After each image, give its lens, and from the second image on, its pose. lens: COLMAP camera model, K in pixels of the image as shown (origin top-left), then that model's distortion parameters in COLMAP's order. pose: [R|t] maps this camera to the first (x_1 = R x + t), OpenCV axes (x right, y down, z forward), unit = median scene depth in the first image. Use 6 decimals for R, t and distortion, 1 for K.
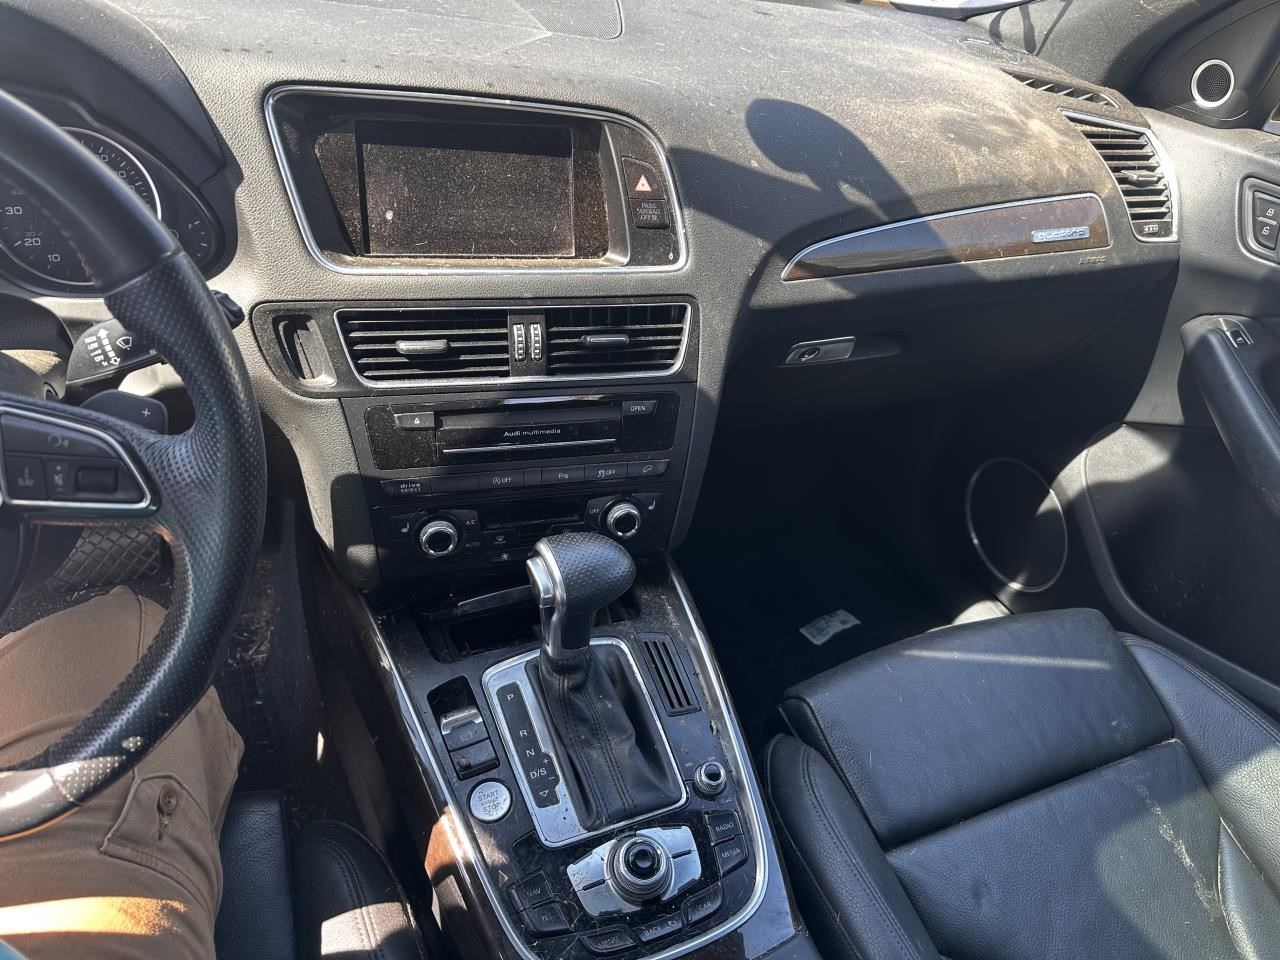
lens RADIAL K [[959.8, 0, 640.0], [0, 959.8, 480.0], [0, 0, 1]] dist [-0.006733, -0.002590]
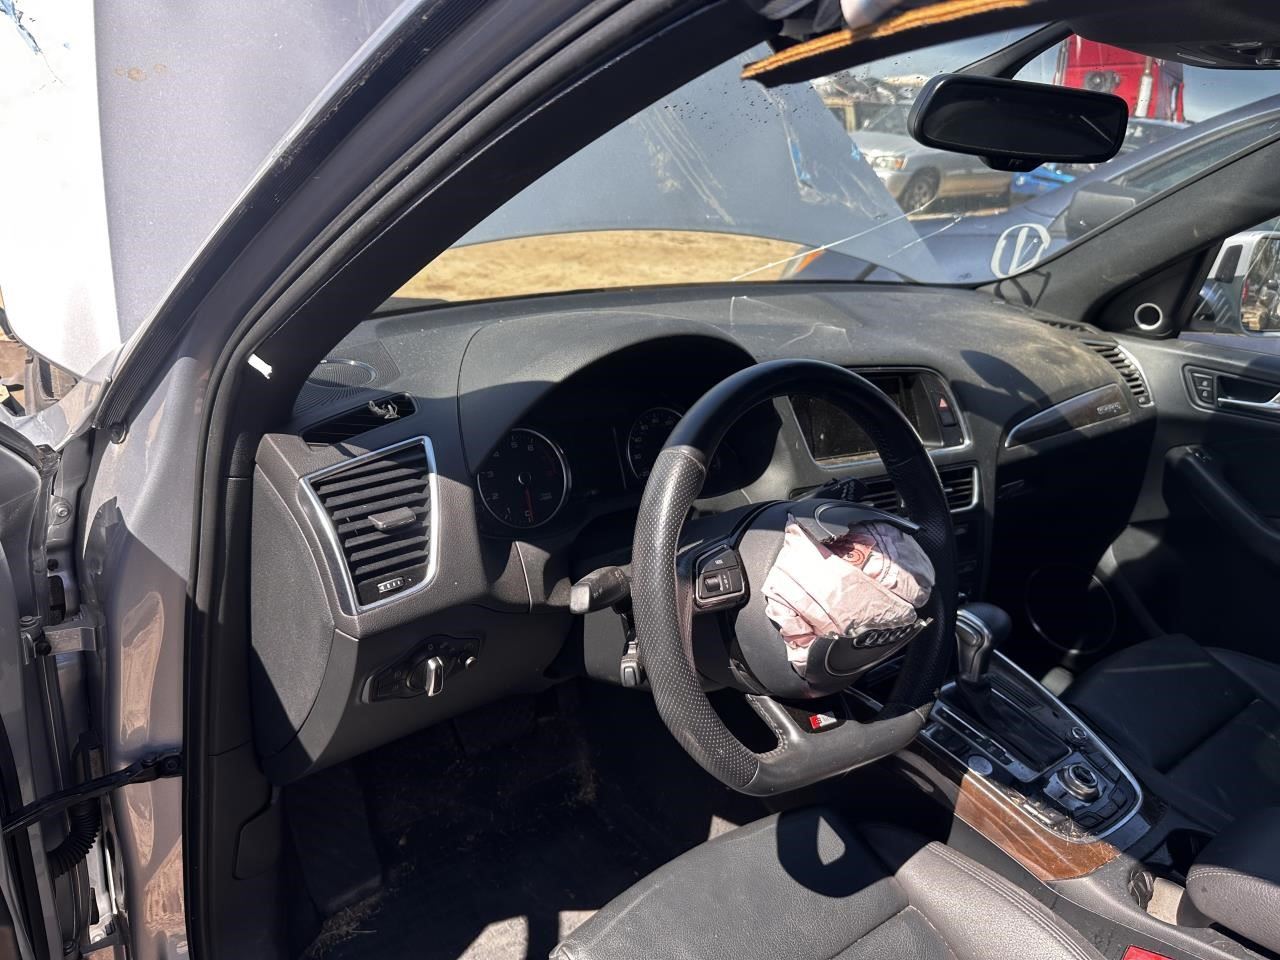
lens RADIAL K [[959.8, 0, 640.0], [0, 959.8, 480.0], [0, 0, 1]] dist [-0.006733, -0.002590]
pose [[0.972383, -0.118776, 0.200908, -0.701823], [0.161419, 0.963989, -0.211352, 0.089046], [-0.168569, 0.237946, 0.956539, -0.441717]]
